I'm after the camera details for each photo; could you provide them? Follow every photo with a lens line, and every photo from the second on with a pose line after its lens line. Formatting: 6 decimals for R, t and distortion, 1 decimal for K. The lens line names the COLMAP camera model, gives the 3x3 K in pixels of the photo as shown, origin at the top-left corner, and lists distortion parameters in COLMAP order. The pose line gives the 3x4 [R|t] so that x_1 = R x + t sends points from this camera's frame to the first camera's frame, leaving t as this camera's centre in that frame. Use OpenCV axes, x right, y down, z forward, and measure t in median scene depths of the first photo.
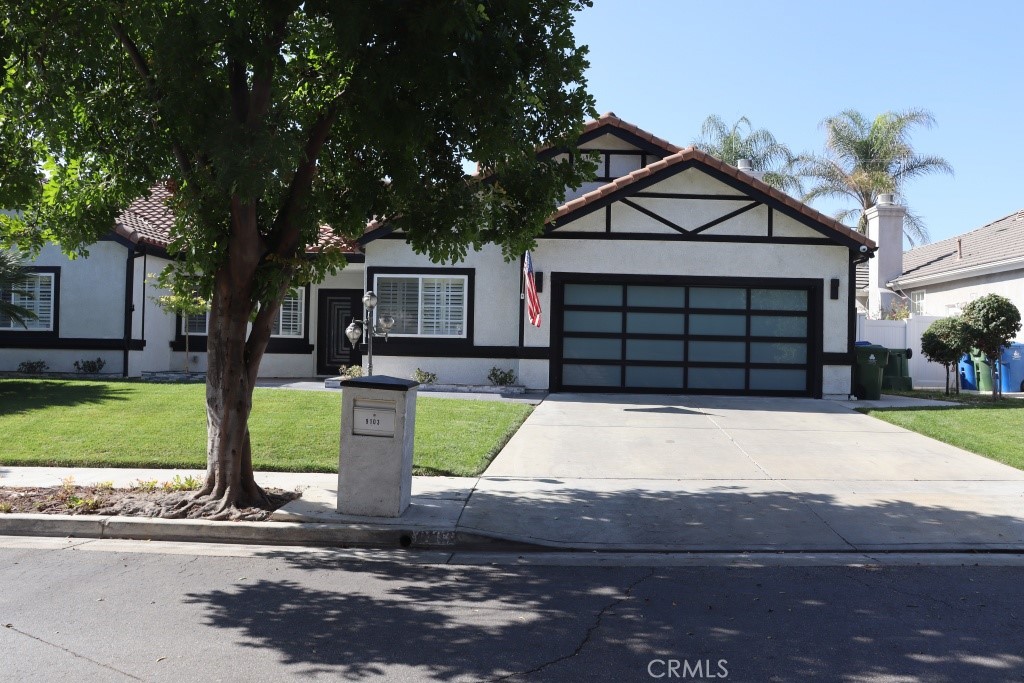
lens RADIAL K [[853.1, 0, 517.5], [0, 853.1, 345.3], [0, 0, 1]] dist [-0.175196, 0.165241]
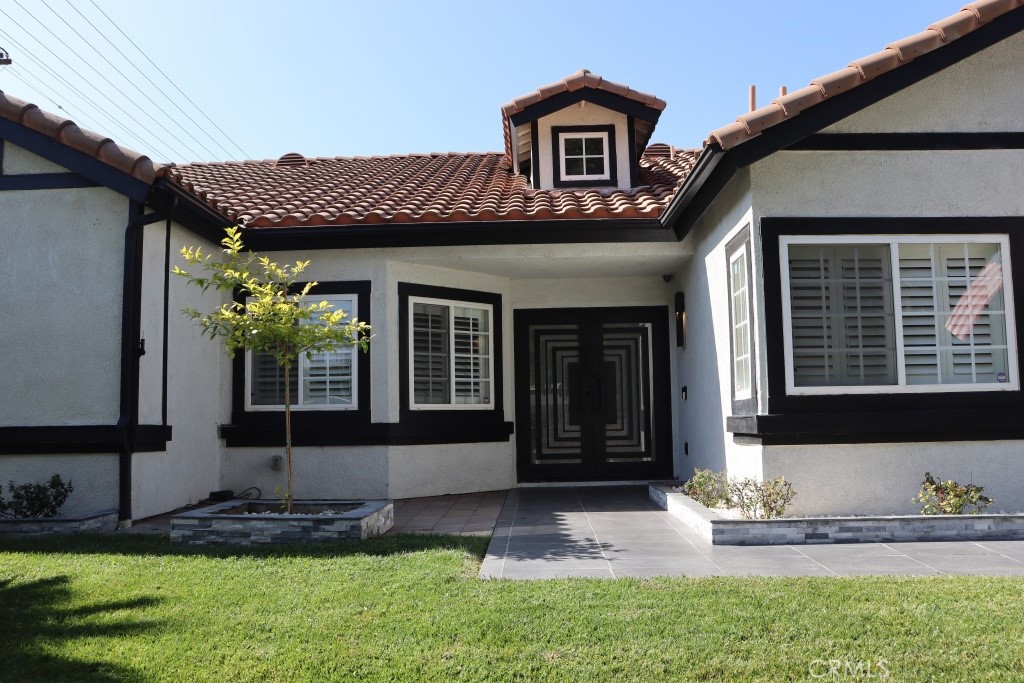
lens RADIAL K [[853.1, 0, 517.7], [0, 853.1, 342.6], [0, 0, 1]] dist [-0.175196, 0.165241]
pose [[0.999271, -0.036530, 0.011064, -0.305550], [0.037304, 0.996047, -0.080612, -0.008552], [-0.008076, 0.080966, 0.996684, 0.636896]]
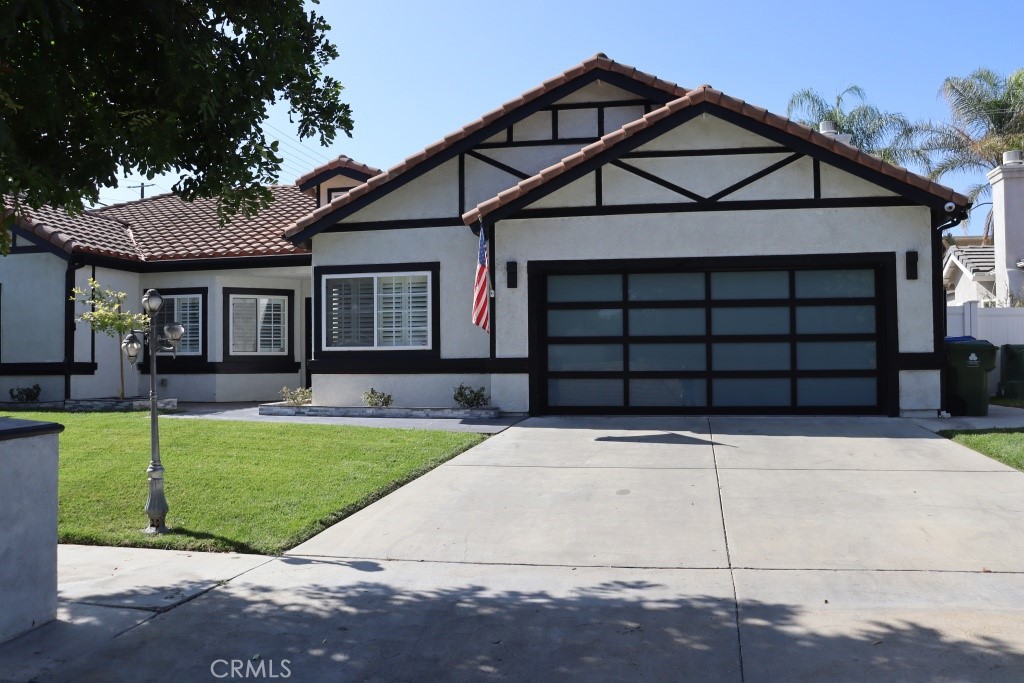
lens RADIAL K [[853.1, 0, 519.3], [0, 853.1, 343.2], [0, 0, 1]] dist [-0.175196, 0.165241]
pose [[0.985505, -0.033270, -0.166350, 0.158622], [0.030685, 0.999365, -0.018085, 0.002909], [0.166846, 0.012718, 0.985901, 0.230826]]
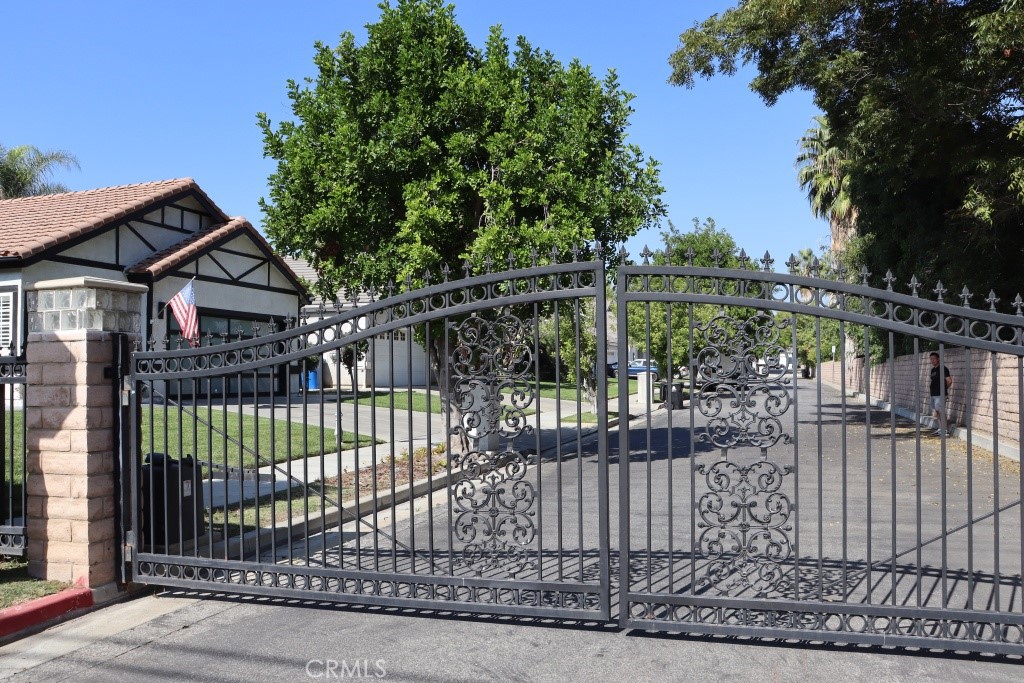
lens RADIAL K [[853.1, 0, 515.2], [0, 853.1, 340.2], [0, 0, 1]] dist [-0.175196, 0.165241]
pose [[0.277392, 0.013544, 0.960661, -0.971289], [0.003906, 0.999876, -0.015225, -0.012098], [-0.960749, 0.007975, 0.277305, 0.183355]]
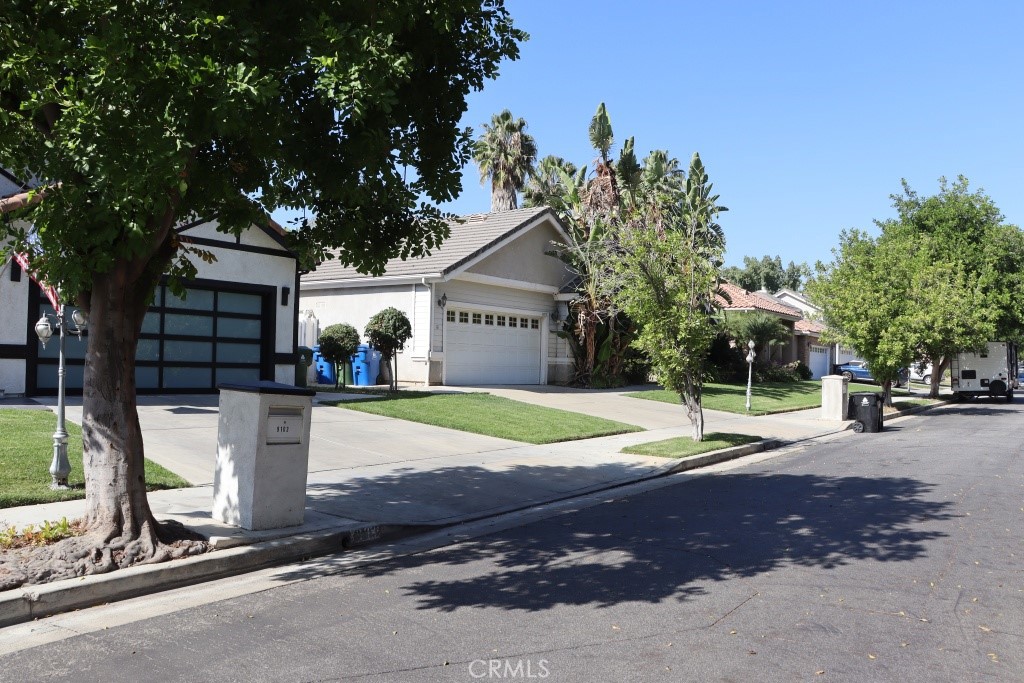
lens RADIAL K [[853.1, 0, 513.0], [0, 853.1, 344.0], [0, 0, 1]] dist [-0.175196, 0.165241]
pose [[0.554514, 0.013051, 0.832072, -0.383596], [-0.016032, 0.999859, -0.004998, -0.002745], [-0.832020, -0.010568, 0.554645, 0.118620]]
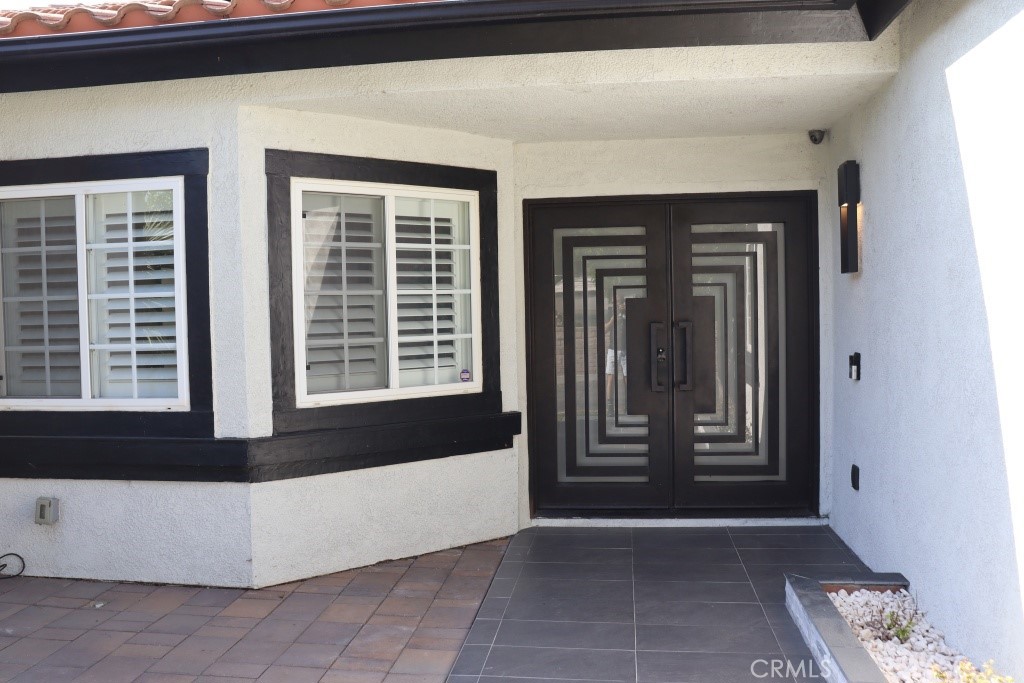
lens RADIAL K [[853.1, 0, 513.9], [0, 853.1, 340.6], [0, 0, 1]] dist [-0.175196, 0.165241]
pose [[0.994694, -0.035923, -0.096398, -0.273264], [0.040068, 0.998338, 0.041420, -0.043001], [0.094750, -0.045063, 0.994481, 0.932341]]
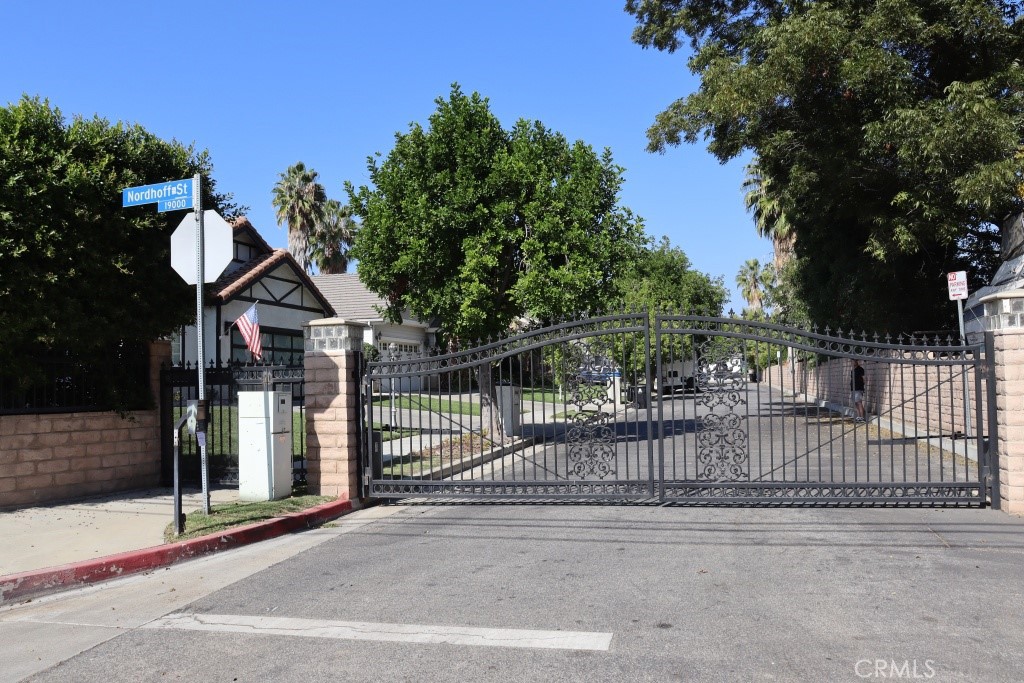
lens RADIAL K [[853.1, 0, 509.2], [0, 853.1, 334.5], [0, 0, 1]] dist [-0.175196, 0.165241]
pose [[0.227387, 0.026930, 0.973432, -1.264791], [0.014651, 0.999410, -0.031071, -0.012559], [-0.973694, 0.021327, 0.226859, 0.197450]]
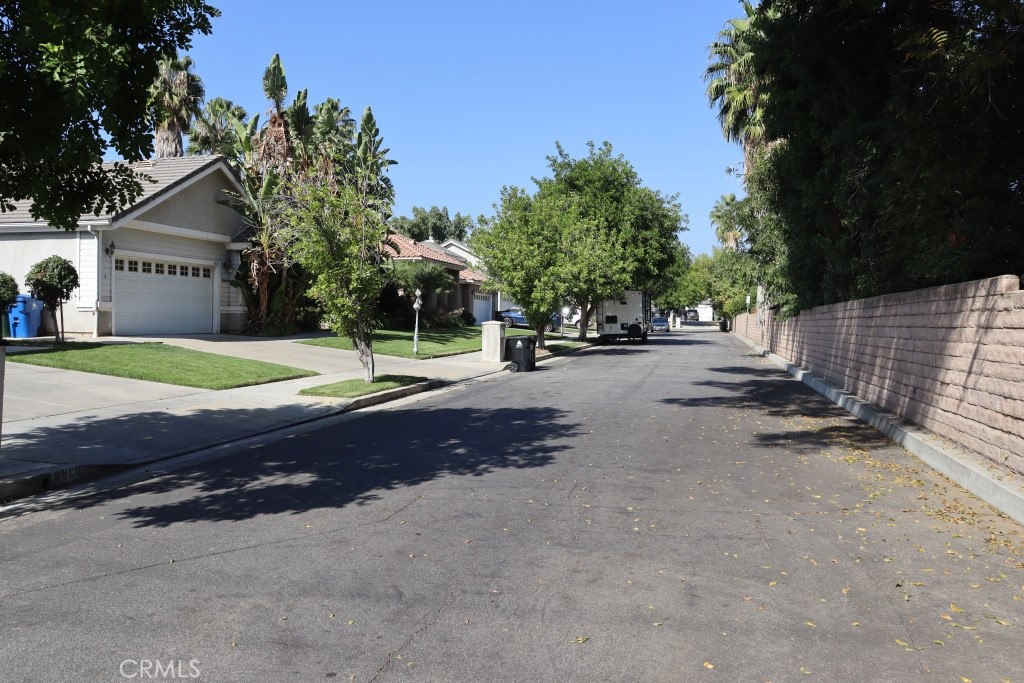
lens RADIAL K [[853.1, 0, 519.0], [0, 853.1, 337.2], [0, 0, 1]] dist [-0.175196, 0.165241]
pose [[0.194646, -0.038876, 0.980103, -0.454122], [-0.014805, 0.998984, 0.042565, -0.003659], [-0.980762, -0.022796, 0.193873, 0.092313]]
